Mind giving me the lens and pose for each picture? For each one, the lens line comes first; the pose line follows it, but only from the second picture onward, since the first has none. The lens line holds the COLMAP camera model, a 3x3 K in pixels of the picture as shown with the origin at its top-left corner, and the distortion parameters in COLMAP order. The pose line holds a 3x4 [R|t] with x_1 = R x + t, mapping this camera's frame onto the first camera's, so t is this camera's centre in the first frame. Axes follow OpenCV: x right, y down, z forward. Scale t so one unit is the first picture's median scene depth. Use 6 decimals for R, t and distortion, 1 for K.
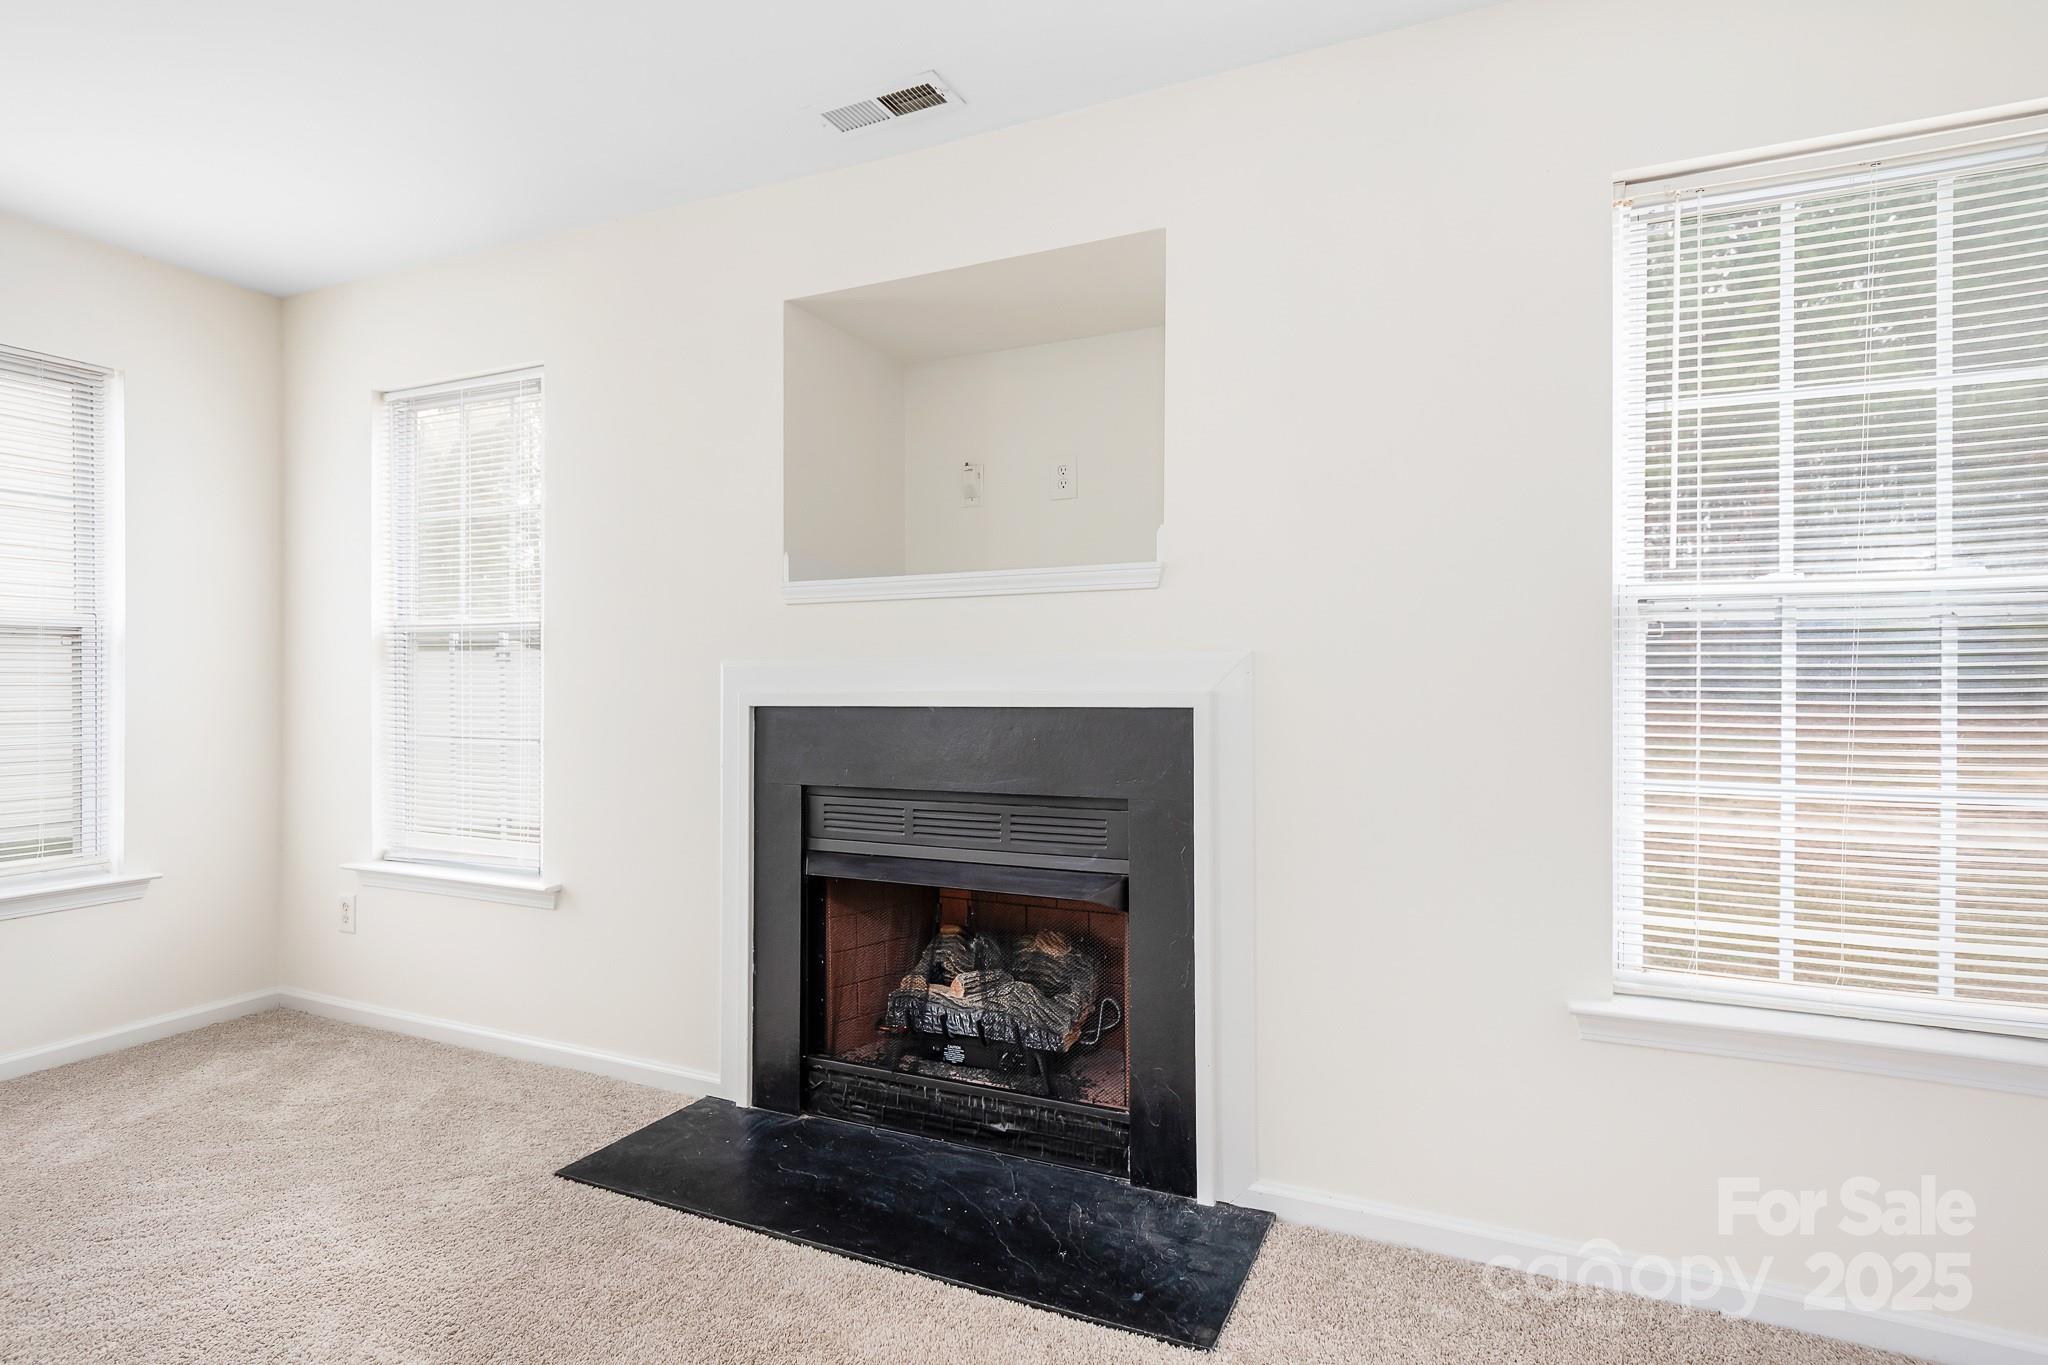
lens RADIAL K [[1032.9, 0, 1030.8], [0, 1032.9, 680.1], [0, 0, 1]] dist [0.018482, -0.000274]
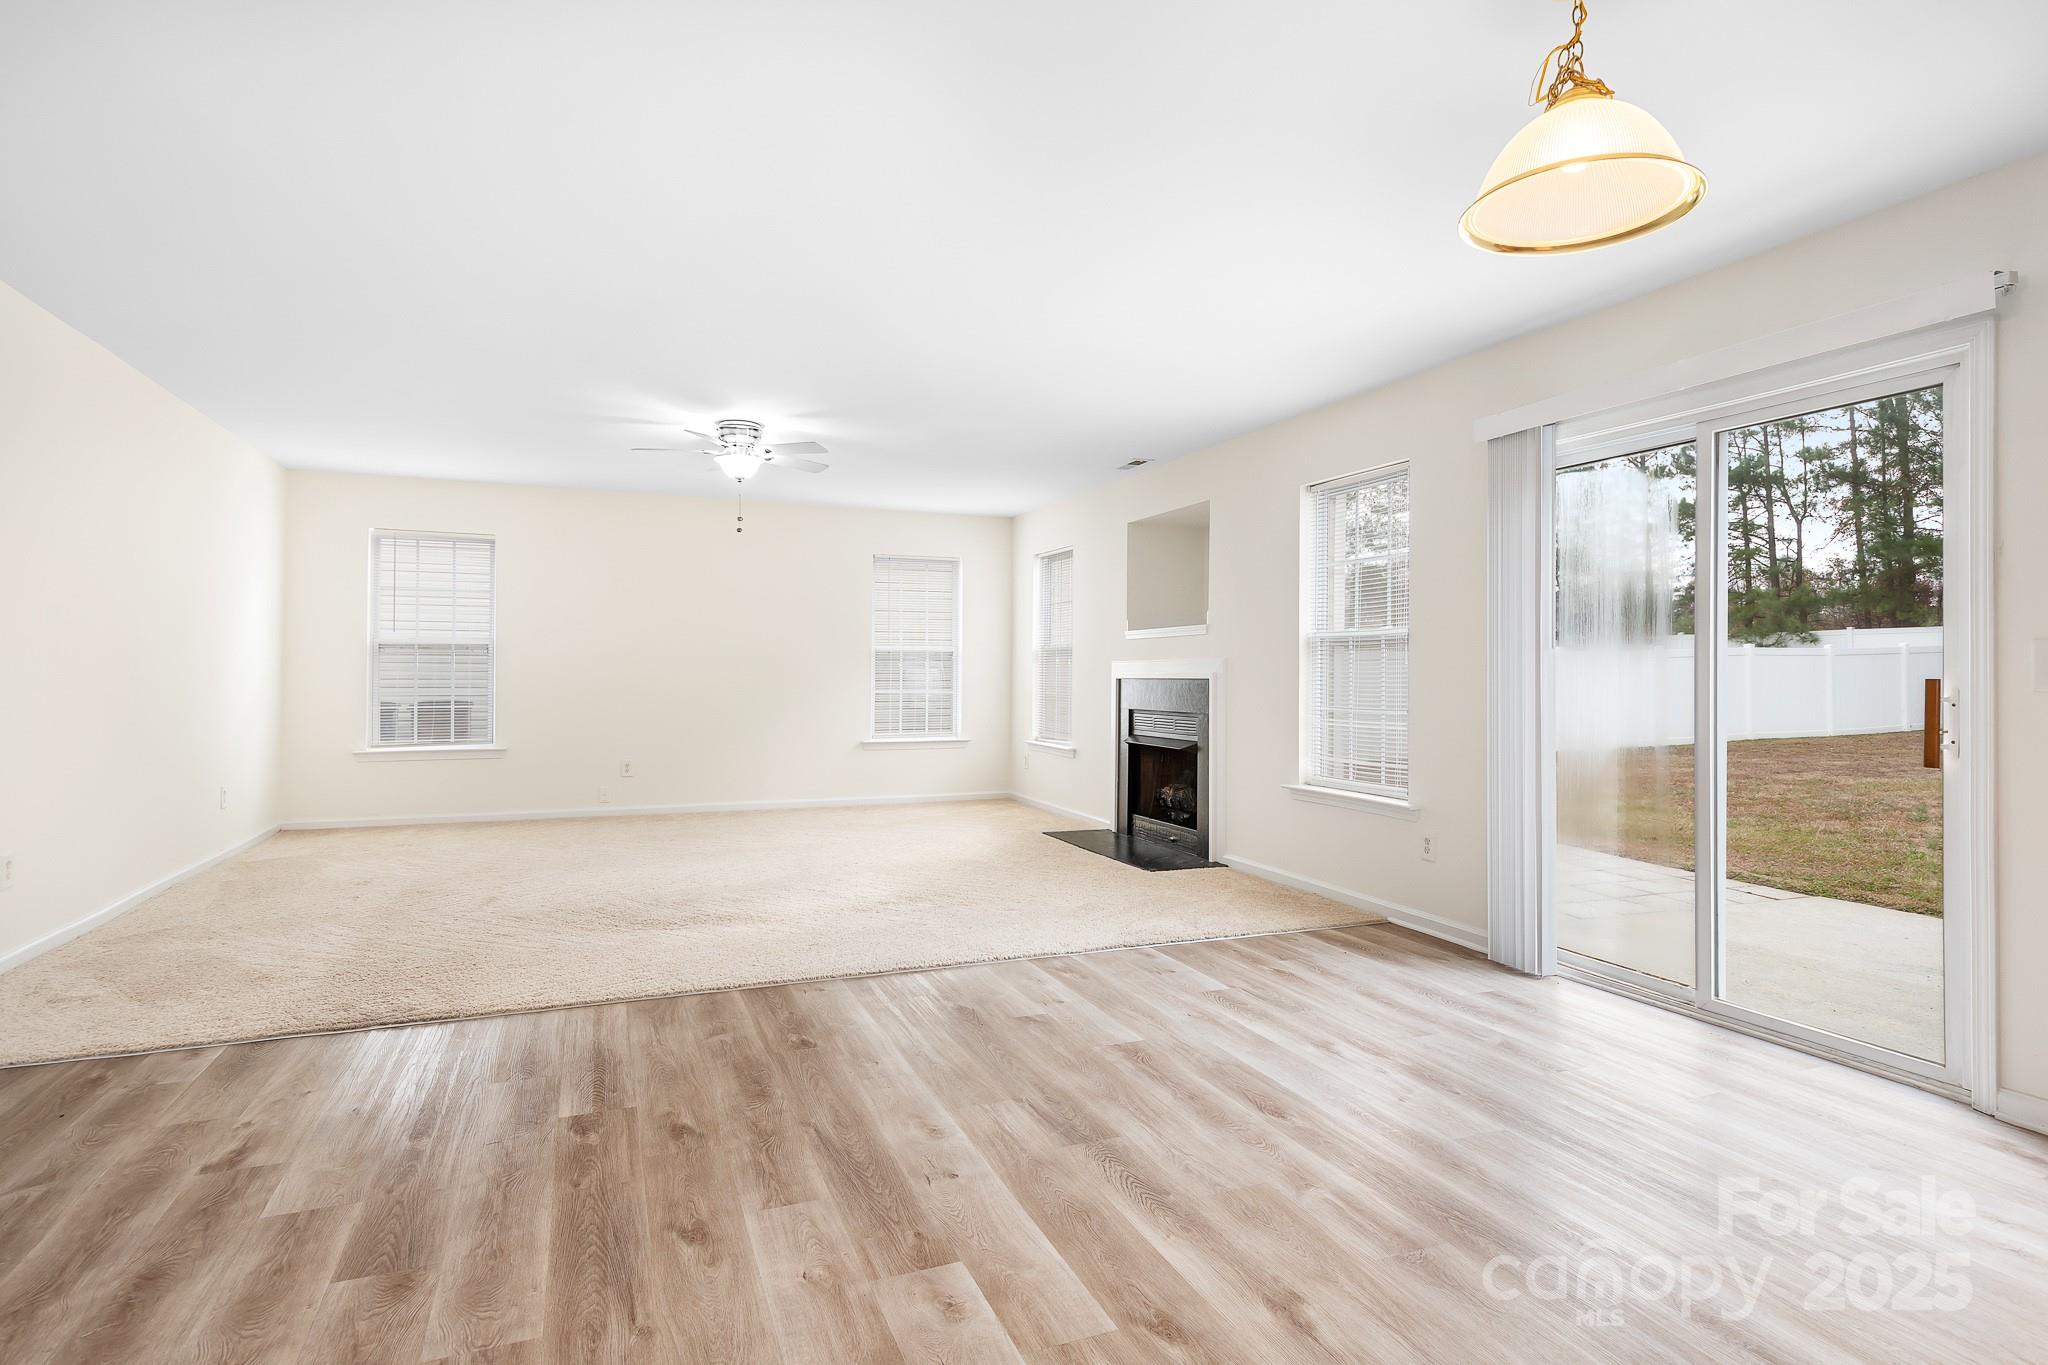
lens RADIAL K [[1032.9, 0, 1022.3], [0, 1032.9, 677.0], [0, 0, 1]] dist [0.018482, -0.000274]
pose [[0.734544, -0.000583, -0.678561, 1.357279], [0.006905, 0.999954, 0.006615, 0.001058], [0.678526, -0.009545, 0.734514, -1.111170]]
